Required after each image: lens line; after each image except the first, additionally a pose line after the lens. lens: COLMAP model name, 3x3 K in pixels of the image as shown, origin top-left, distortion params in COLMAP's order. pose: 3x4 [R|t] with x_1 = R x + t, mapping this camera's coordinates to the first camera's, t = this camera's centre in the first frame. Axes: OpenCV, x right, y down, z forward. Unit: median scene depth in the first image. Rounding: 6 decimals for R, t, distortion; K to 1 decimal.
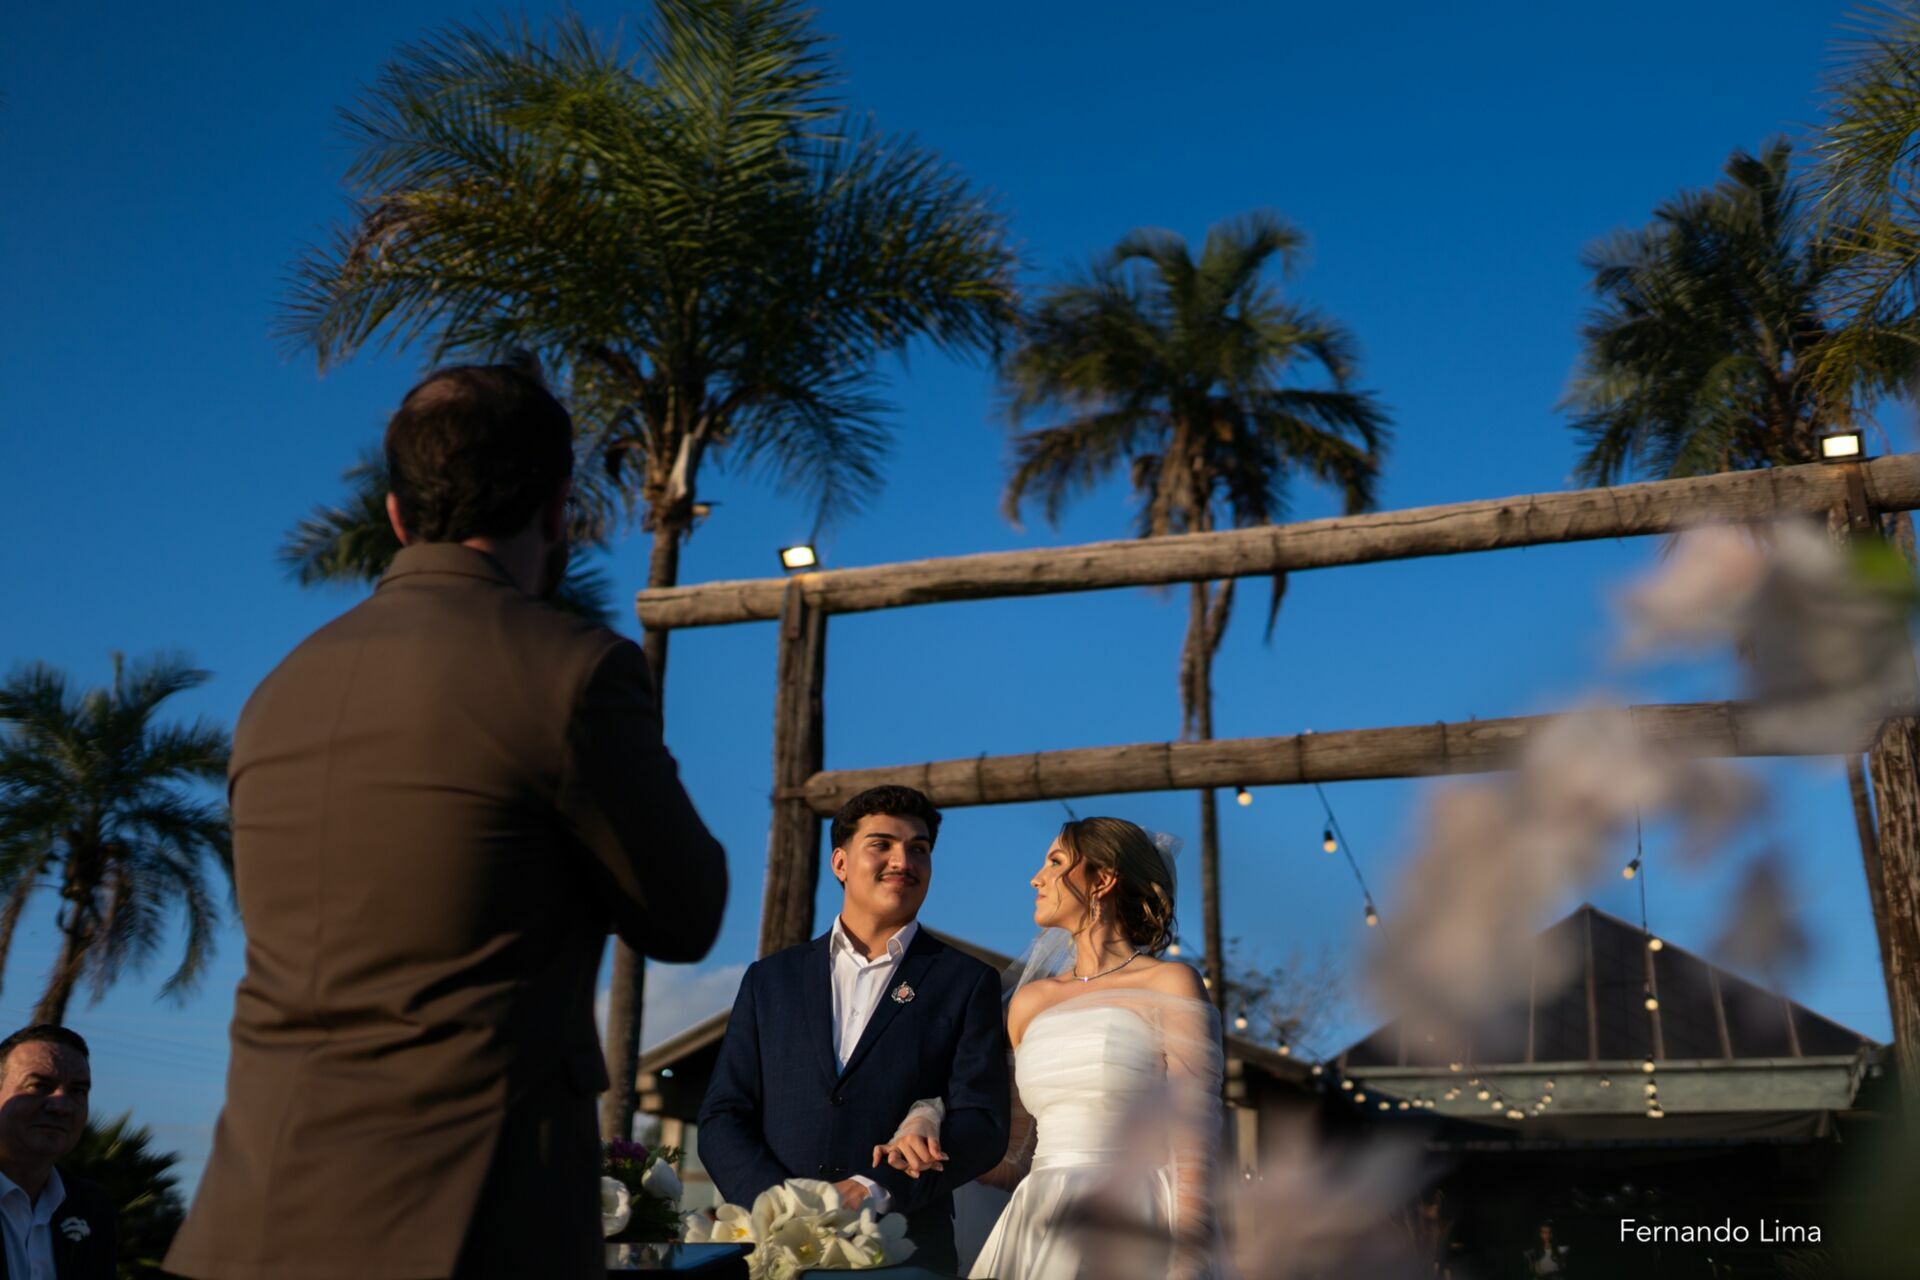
lens RADIAL K [[2056.8, 0, 960.0], [0, 2056.8, 640.0], [0, 0, 1]] dist [0.041683, -0.001597]
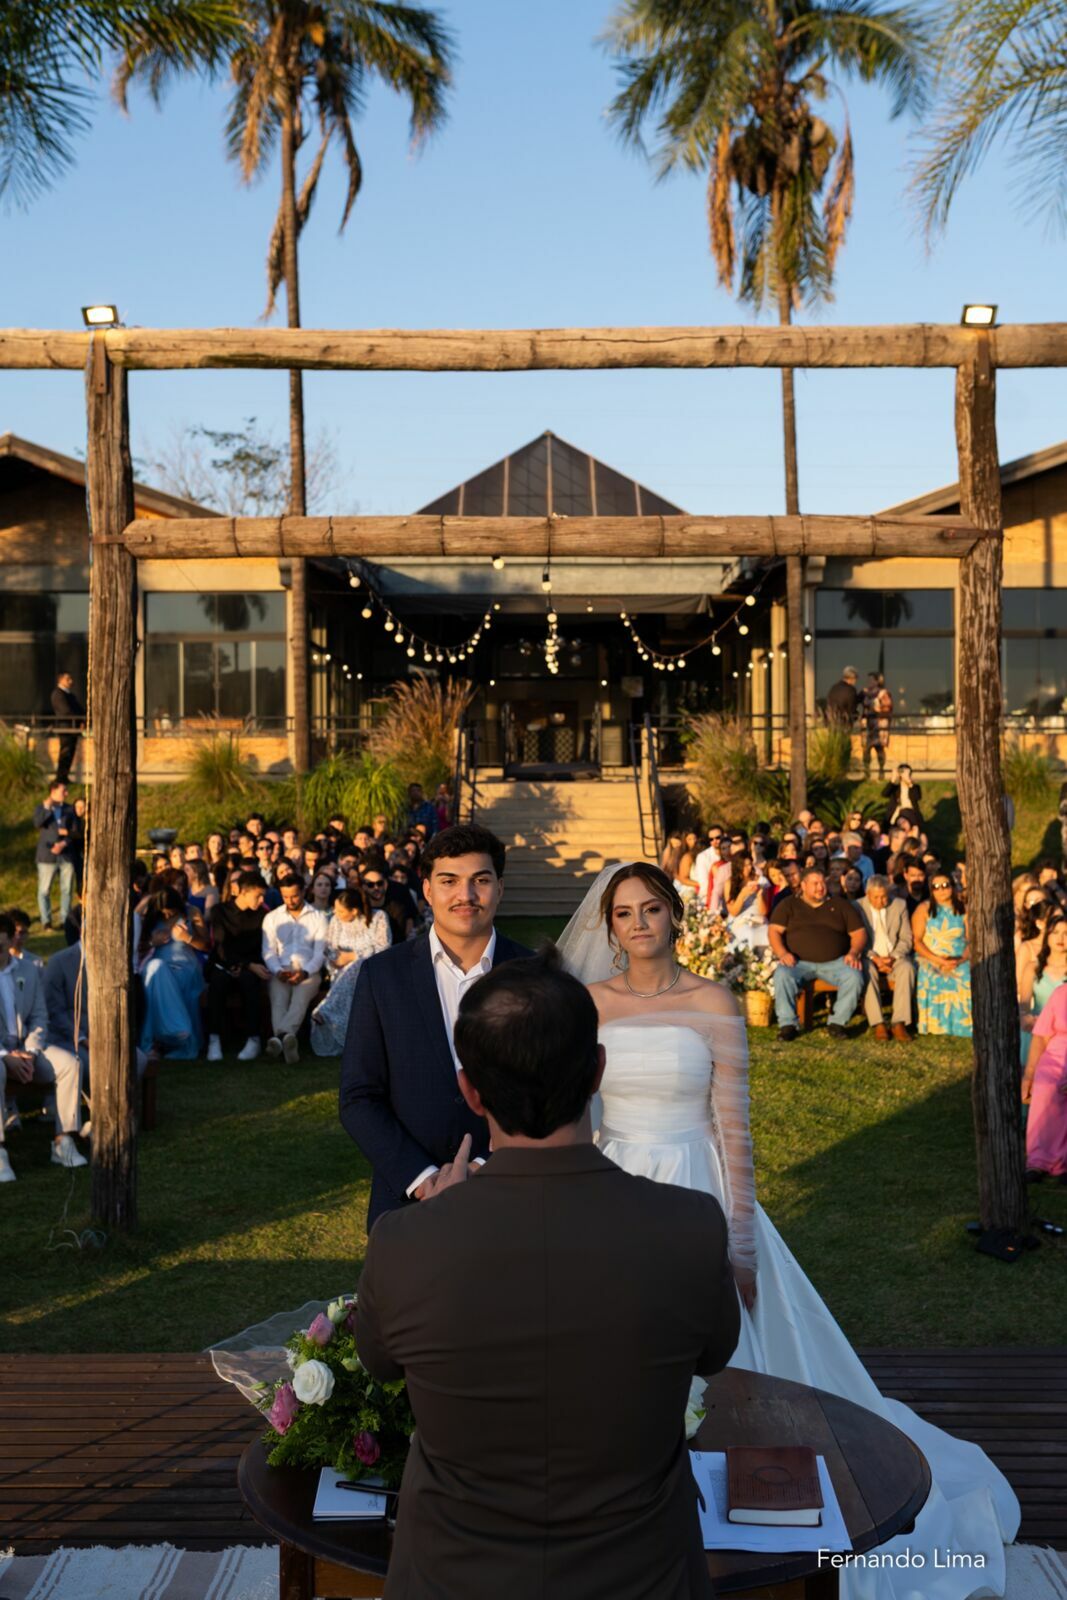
lens RADIAL K [[1600.6, 0, 532.8], [0, 1600.6, 860.4], [0, 0, 1]] dist [0.013417, 0.008887]
pose [[0.955604, -0.044596, 0.291259, -0.126607], [-0.075347, 0.918631, 0.387866, -0.129279], [-0.284857, -0.392592, 0.874487, 0.064340]]
